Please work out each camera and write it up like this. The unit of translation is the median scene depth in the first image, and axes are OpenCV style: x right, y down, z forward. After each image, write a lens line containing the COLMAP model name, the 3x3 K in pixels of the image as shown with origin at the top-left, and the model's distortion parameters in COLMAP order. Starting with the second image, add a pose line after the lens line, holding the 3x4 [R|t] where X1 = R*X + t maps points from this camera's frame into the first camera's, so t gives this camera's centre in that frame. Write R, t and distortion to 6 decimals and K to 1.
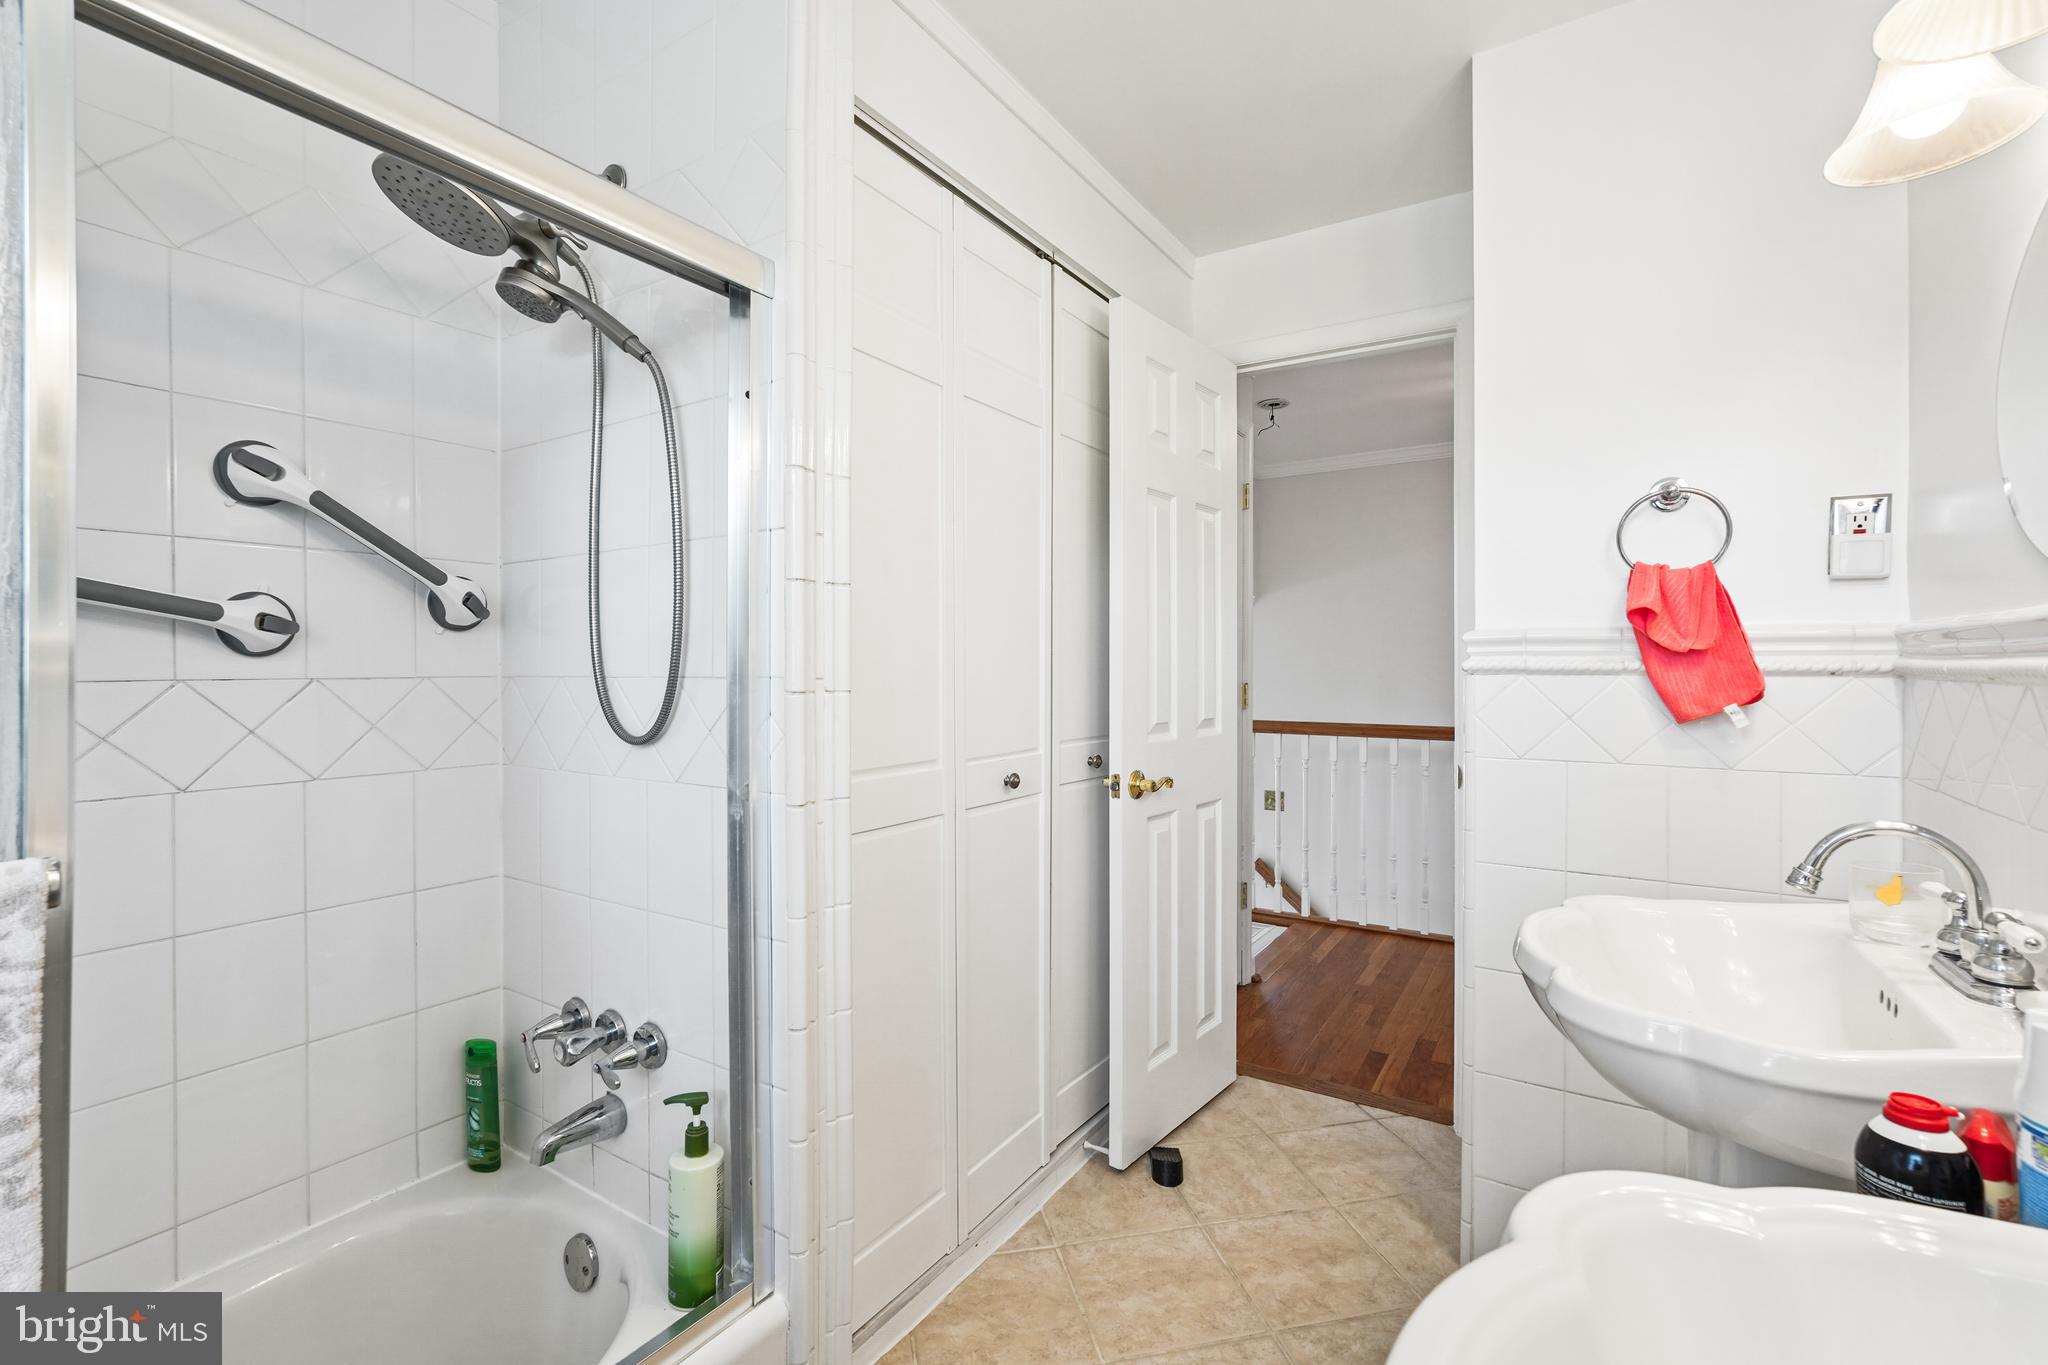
lens RADIAL K [[906.1, 0, 1035.7], [0, 906.1, 661.1], [0, 0, 1]] dist [-0.000188, 0.000457]
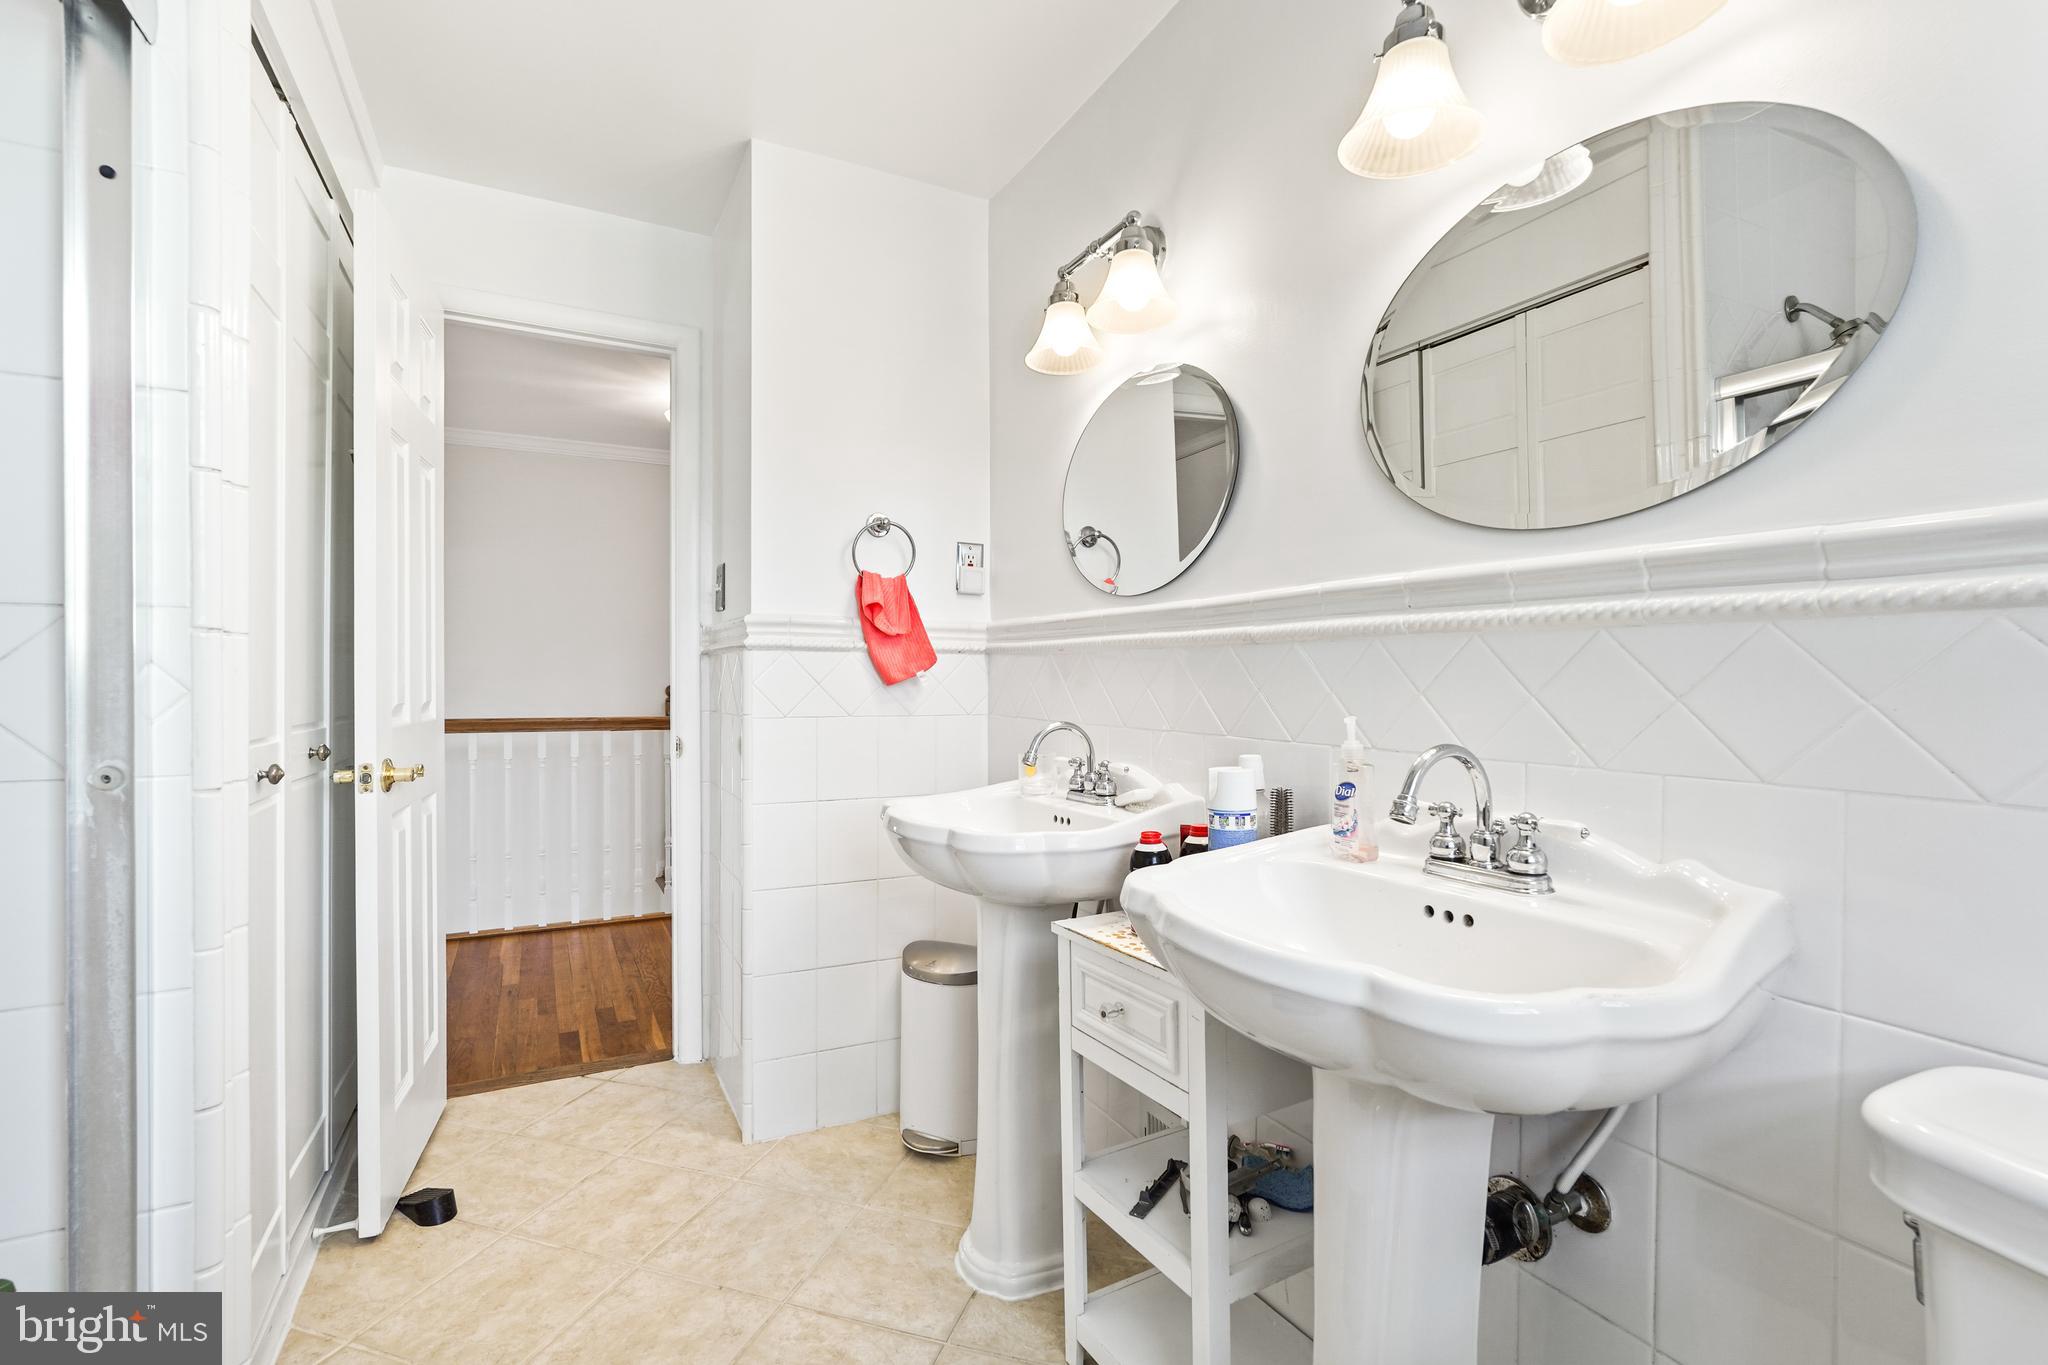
lens RADIAL K [[906.1, 0, 1035.7], [0, 906.1, 661.1], [0, 0, 1]] dist [-0.000188, 0.000457]
pose [[0.508010, 0.015593, 0.861210, -0.346046], [-0.007908, 0.999878, -0.013438, 0.040529], [-0.861315, 0.000016, 0.508071, 0.055181]]
